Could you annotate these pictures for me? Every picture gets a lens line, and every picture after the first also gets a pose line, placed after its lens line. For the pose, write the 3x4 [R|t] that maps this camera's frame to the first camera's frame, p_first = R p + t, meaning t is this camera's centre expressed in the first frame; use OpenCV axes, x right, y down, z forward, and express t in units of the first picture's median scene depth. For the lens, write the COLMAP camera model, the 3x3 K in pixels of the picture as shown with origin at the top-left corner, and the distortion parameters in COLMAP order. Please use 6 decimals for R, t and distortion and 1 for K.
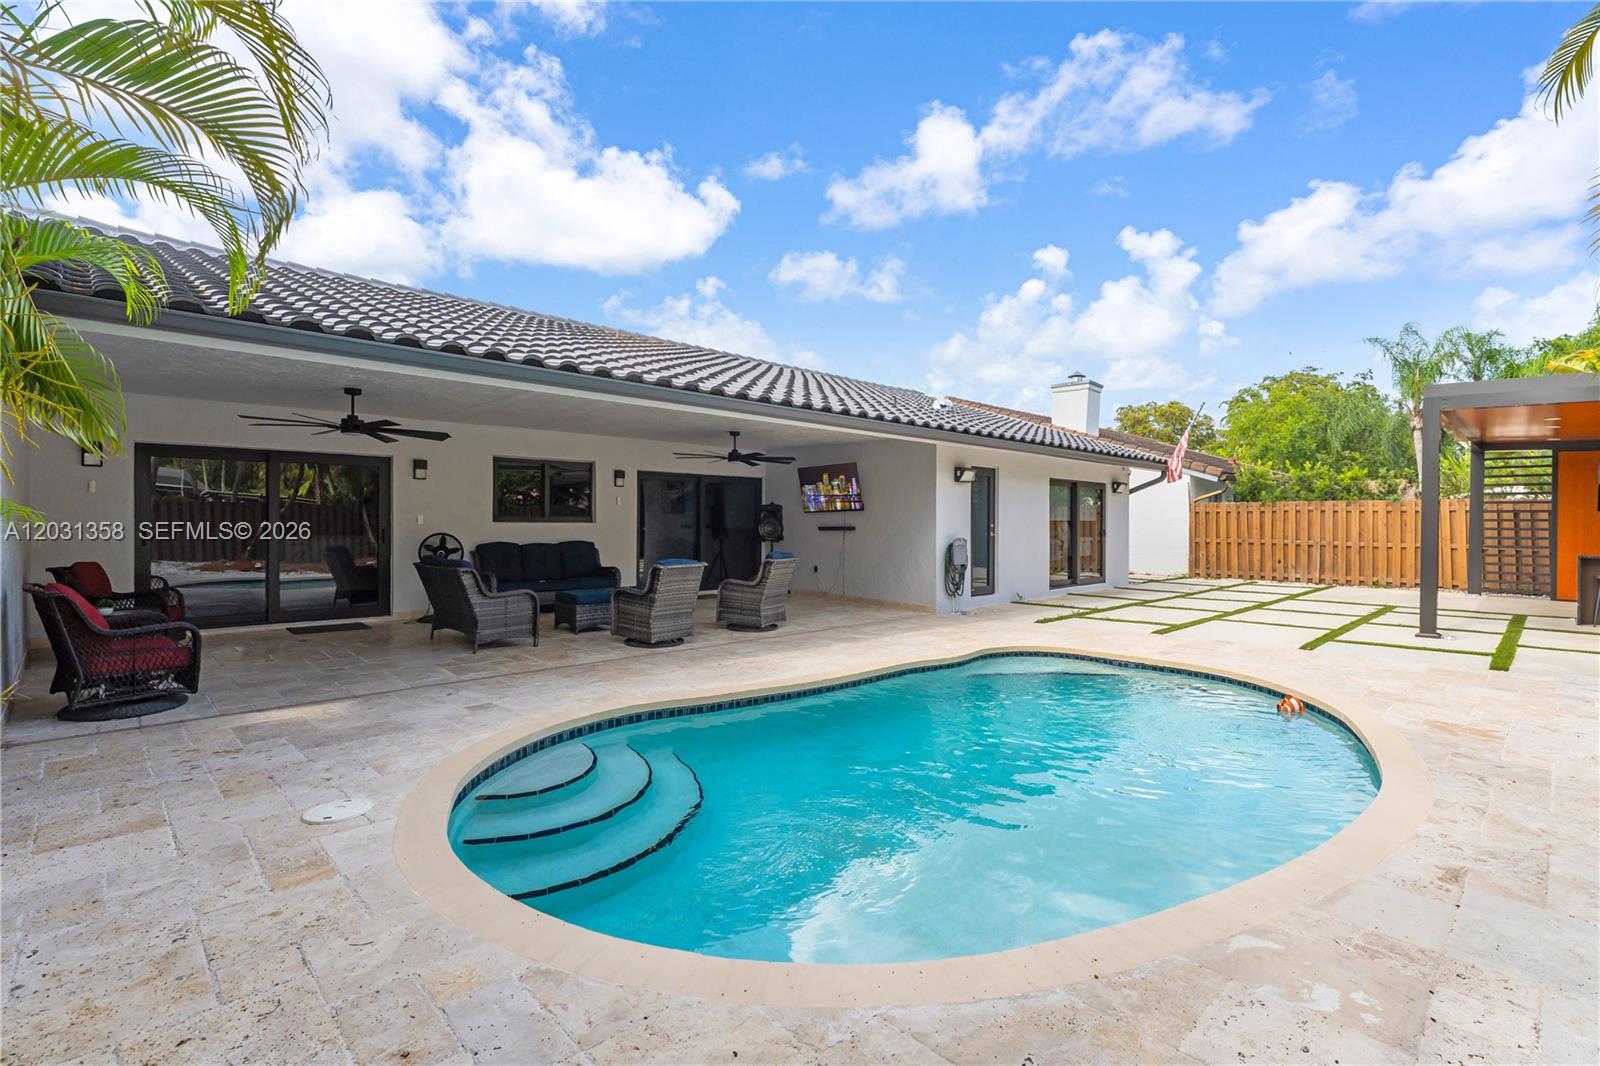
lens RADIAL K [[746.0, 0, 806.6], [0, 746.0, 529.5], [0, 0, 1]] dist [0.000763, 0.000096]
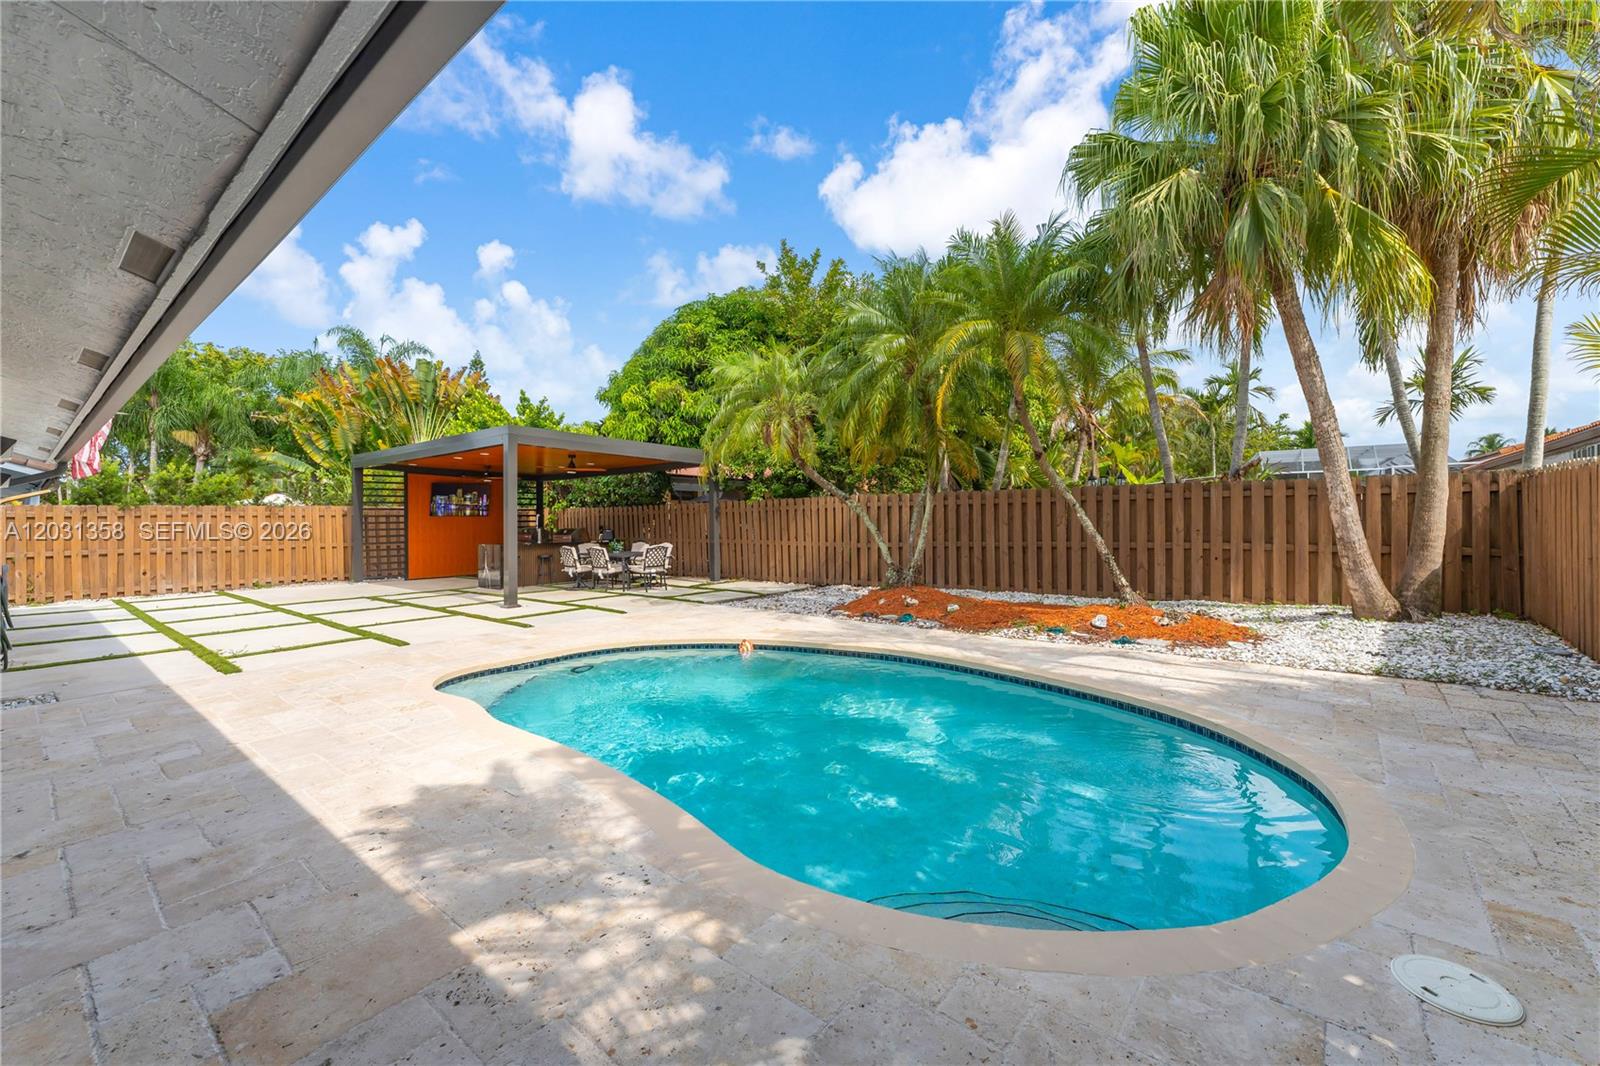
lens RADIAL K [[648.5, 0, 801.4], [0, 648.5, 525.6], [0, 0, 1]] dist [-0.001831, -0.000224]
pose [[-0.107559, -0.014582, 0.994092, -0.274841], [0.024408, 0.999552, 0.017303, -0.009439], [-0.993899, 0.026125, -0.107155, 0.396621]]
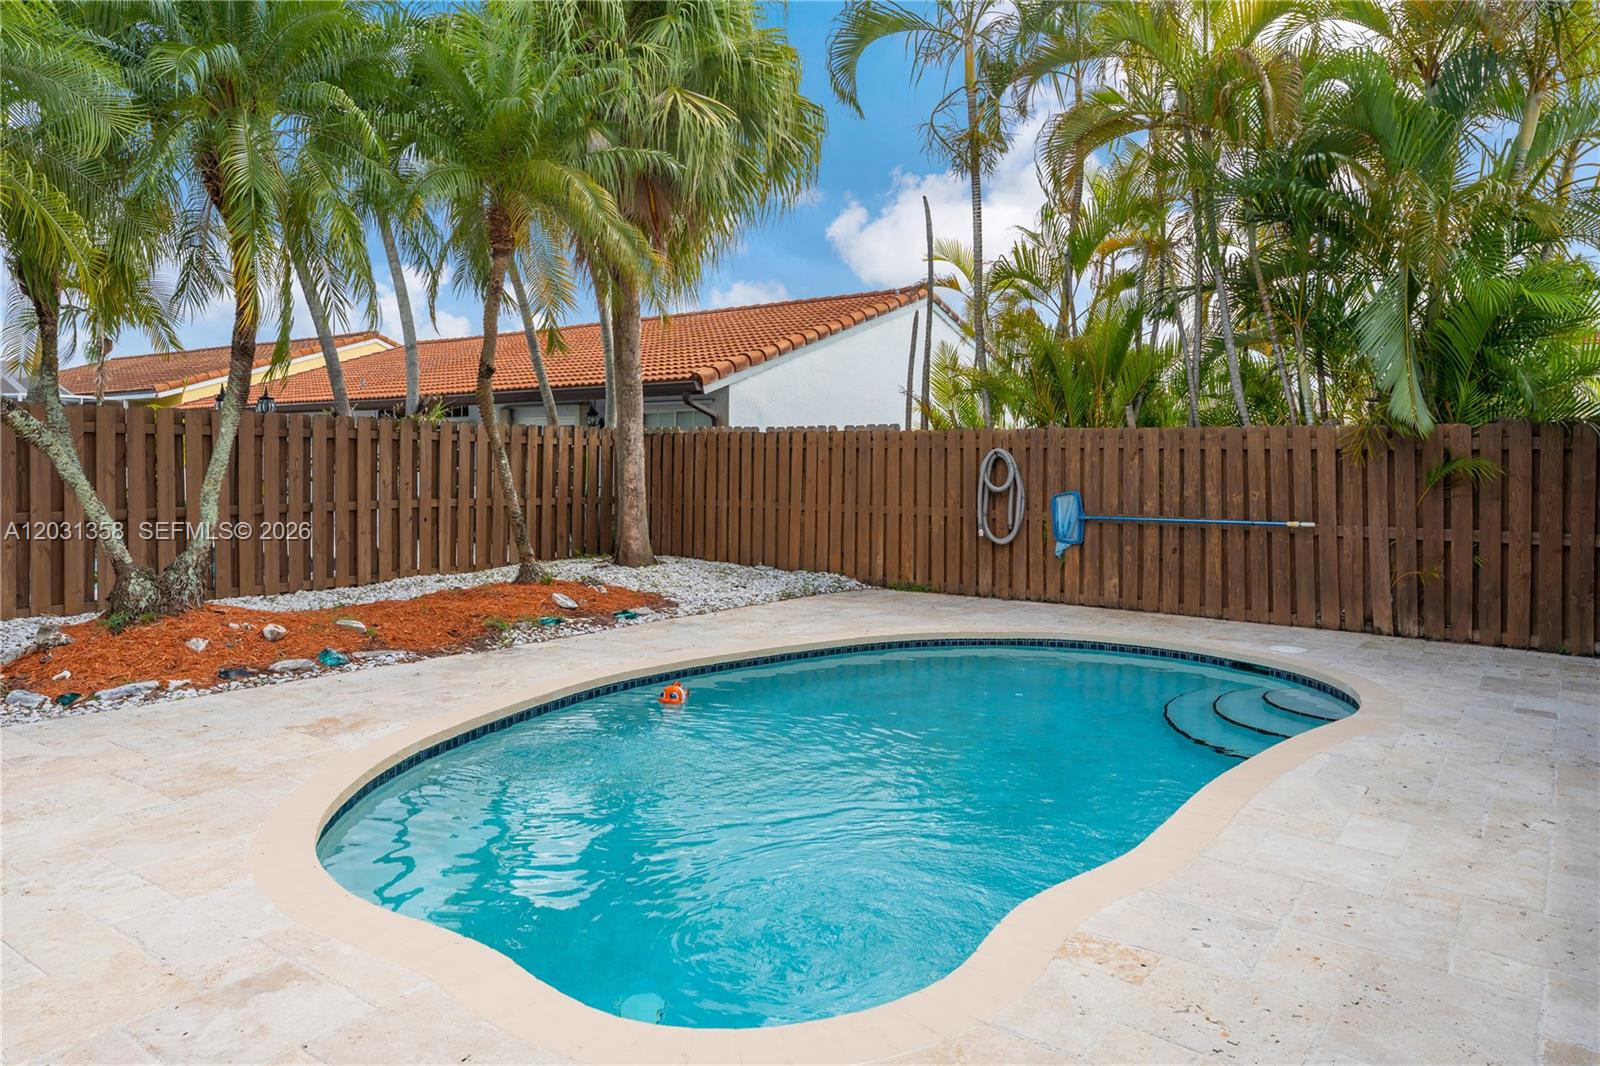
lens RADIAL K [[1025.3, 0, 796.3], [0, 1025.3, 471.2], [0, 0, 1]] dist [0.006877, 0.000647]
pose [[-0.987816, -0.014365, -0.154964, 0.201188], [-0.016553, 0.999781, 0.012839, -0.007135], [0.154746, 0.015247, -0.987837, 0.761611]]
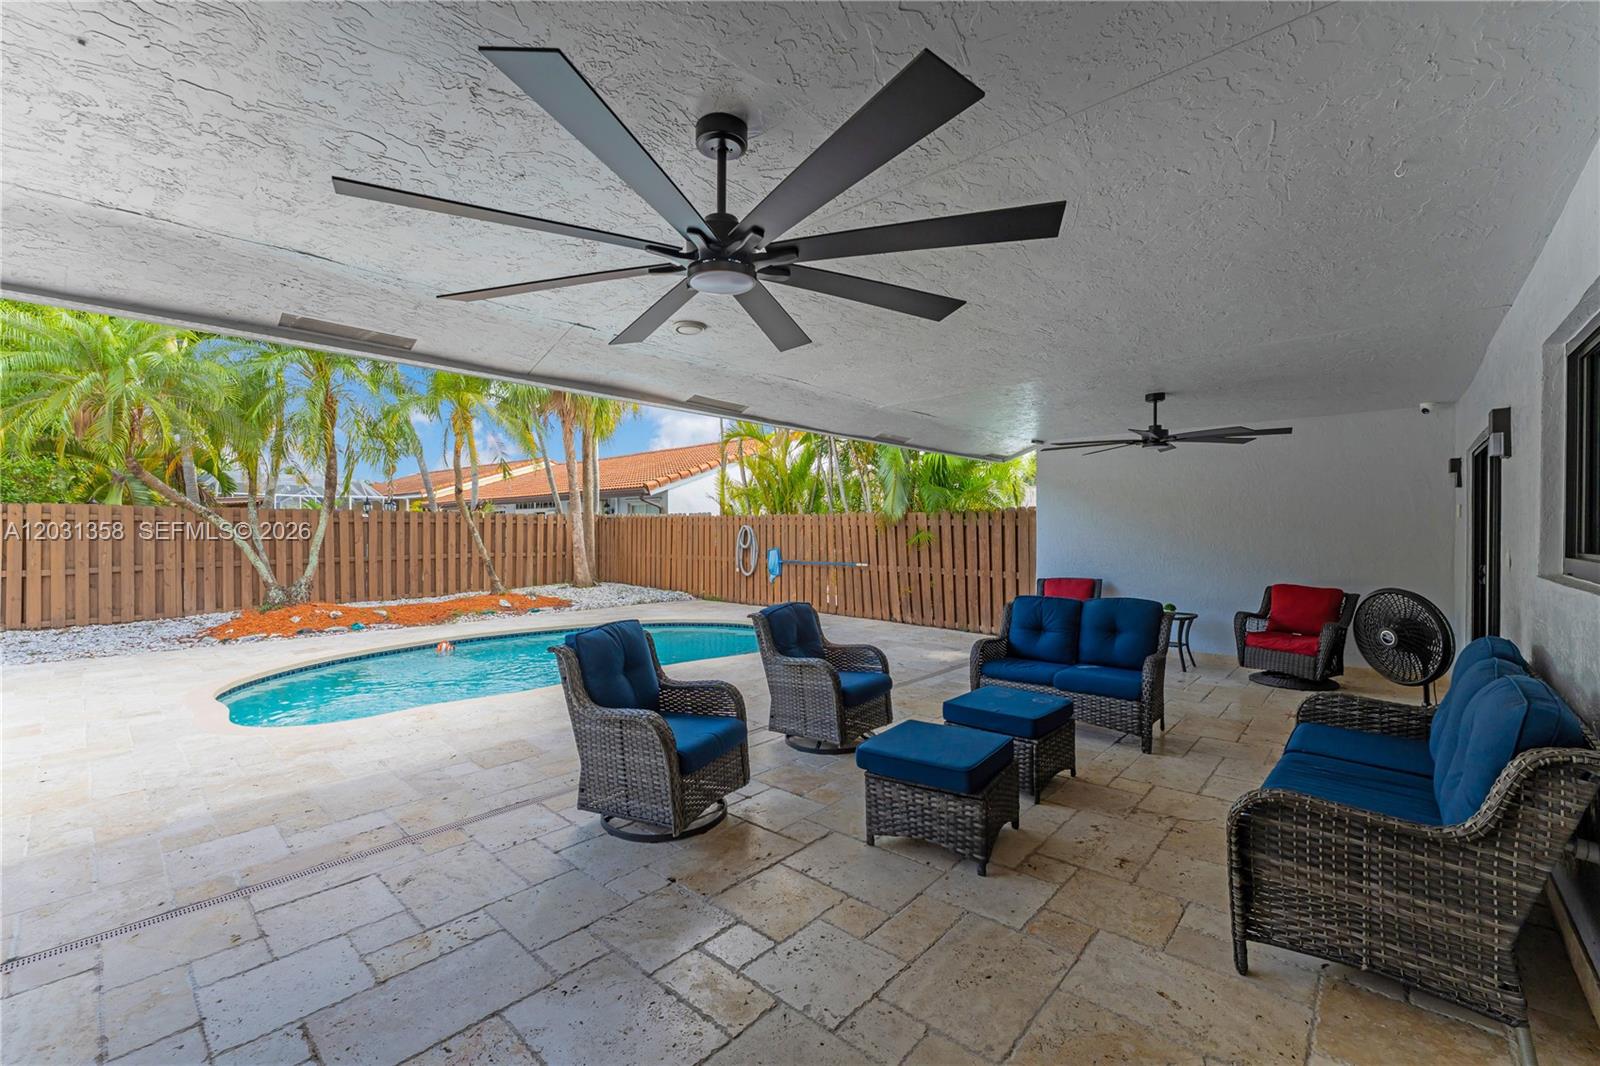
lens RADIAL K [[641.3, 0, 800.0], [0, 641.3, 533.0], [0, 0, 1]] dist [-0.004570, -0.000016]
pose [[-0.998733, -0.007291, -0.049793, -0.100591], [-0.008030, 0.999861, 0.014643, -0.020014], [0.049680, 0.015024, -0.998652, 0.943499]]
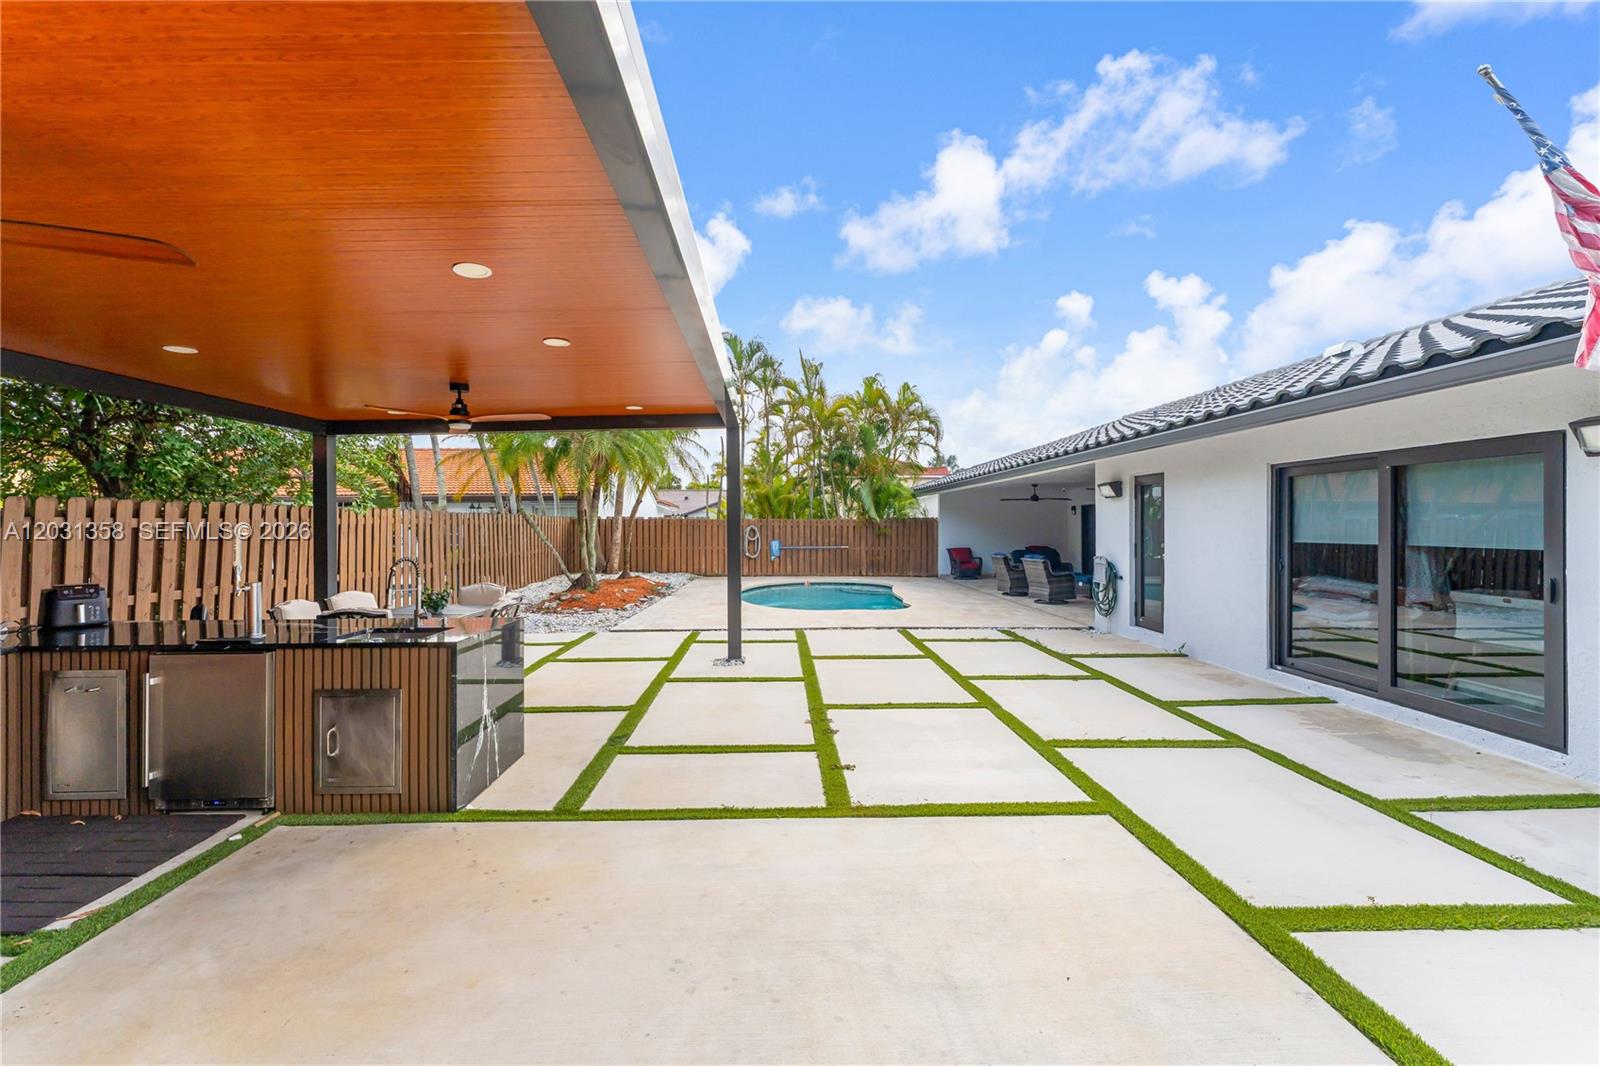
lens RADIAL K [[641.3, 0, 800.0], [0, 641.3, 533.0], [0, 0, 1]] dist [-0.004570, -0.000016]
pose [[-0.691369, -0.003224, -0.722494, 0.893293], [-0.007866, 0.999964, 0.003066, -0.005649], [0.722459, 0.007803, -0.691370, 1.091633]]
